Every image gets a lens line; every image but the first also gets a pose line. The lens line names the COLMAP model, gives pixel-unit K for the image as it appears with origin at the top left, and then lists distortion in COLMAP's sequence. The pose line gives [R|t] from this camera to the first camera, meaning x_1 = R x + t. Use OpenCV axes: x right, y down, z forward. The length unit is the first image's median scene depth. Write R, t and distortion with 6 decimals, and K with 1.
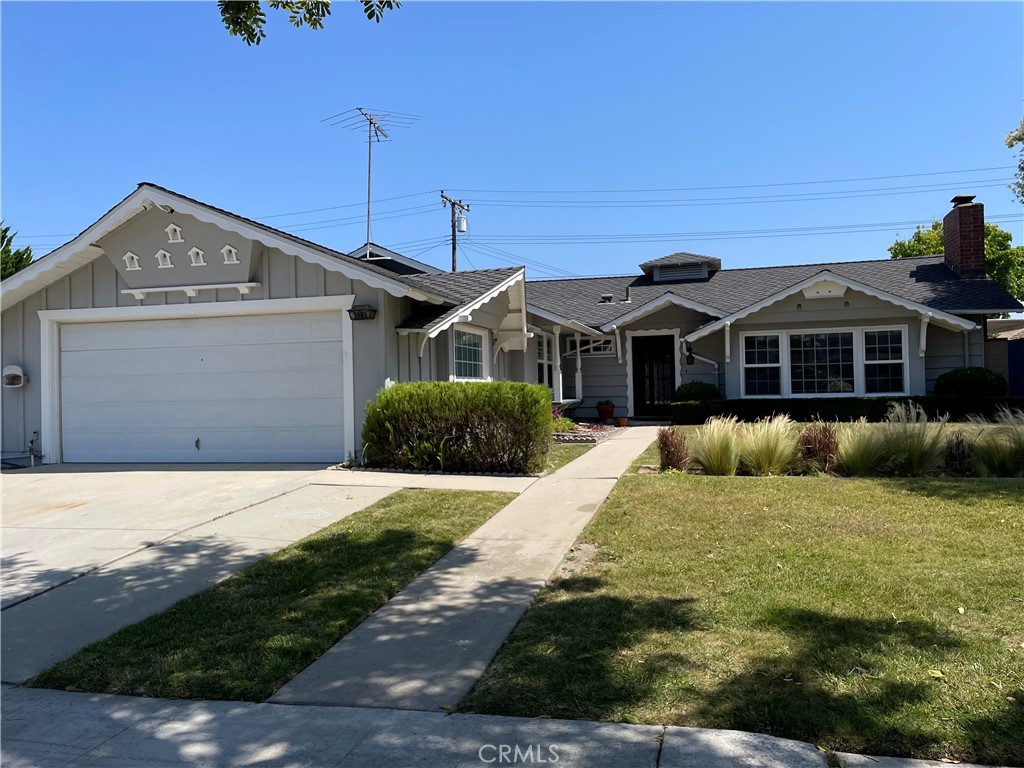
lens RADIAL K [[770.0, 0, 517.6], [0, 770.0, 378.0], [0, 0, 1]] dist [0.079392, -0.103952]
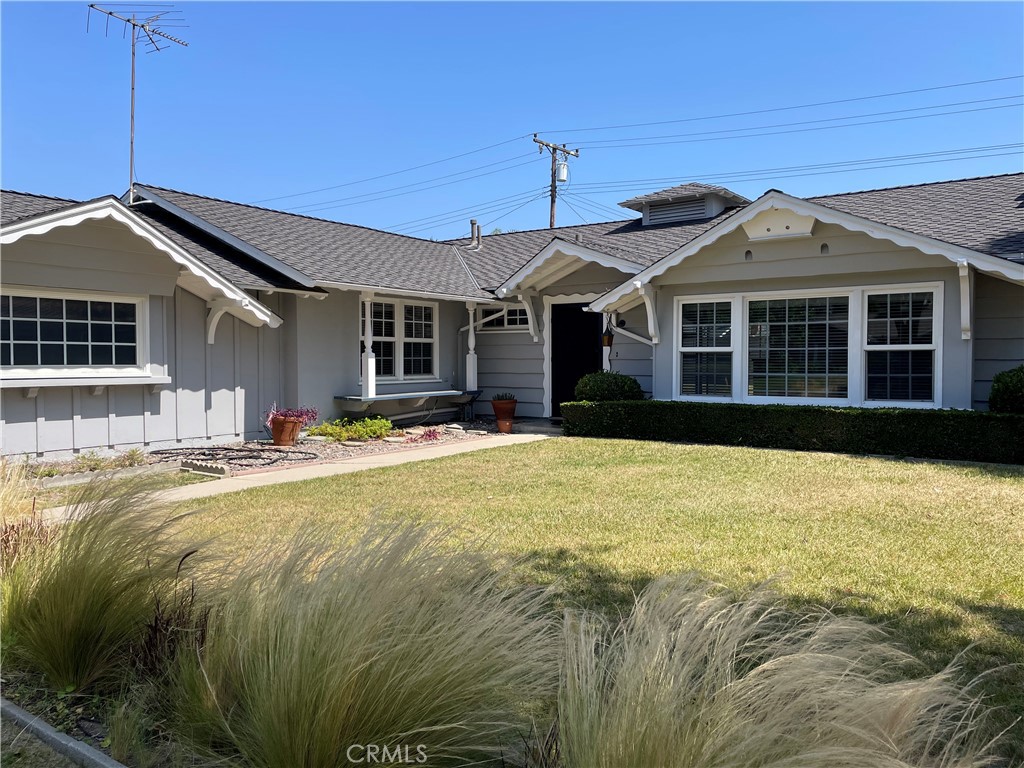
lens RADIAL K [[765.1, 0, 527.1], [0, 765.1, 381.2], [0, 0, 1]] dist [0.084867, -0.103071]
pose [[0.938904, 0.031462, -0.342737, 0.405967], [-0.014804, 0.998583, 0.051111, -0.020728], [0.343859, -0.042915, 0.938040, 0.362934]]
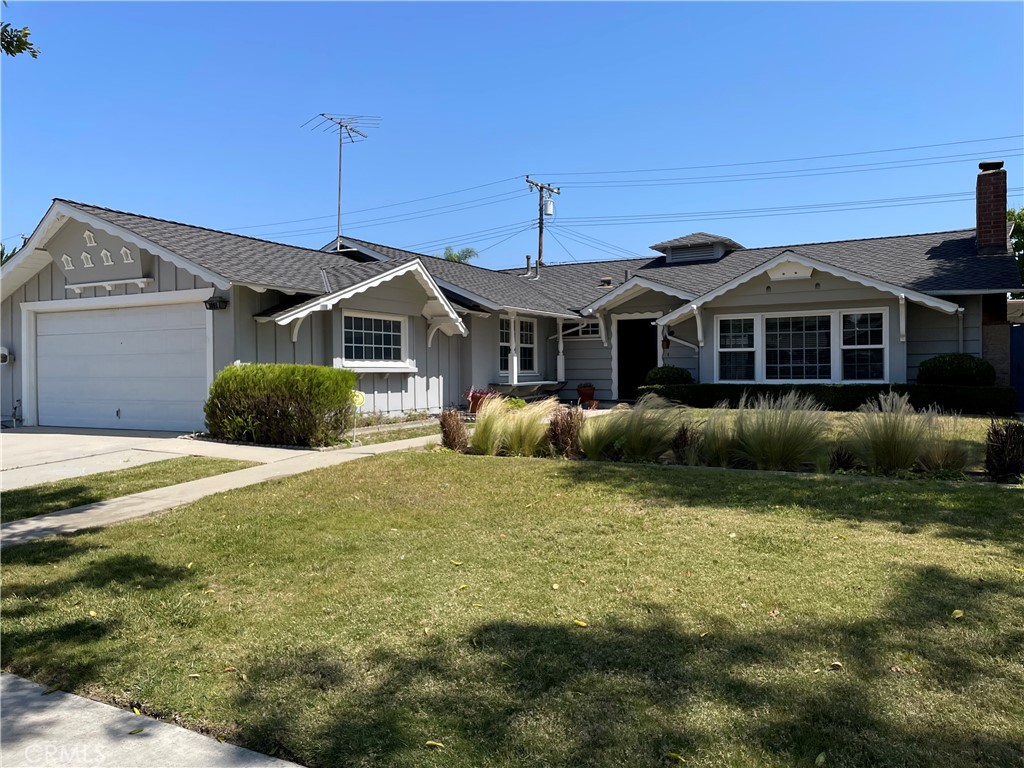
lens RADIAL K [[770.0, 0, 517.6], [0, 770.0, 378.0], [0, 0, 1]] dist [0.079392, -0.103952]
pose [[0.969982, 0.015759, -0.242667, 0.293109], [-0.009162, 0.999558, 0.028292, -0.005873], [0.243006, -0.025219, 0.969697, -0.009613]]
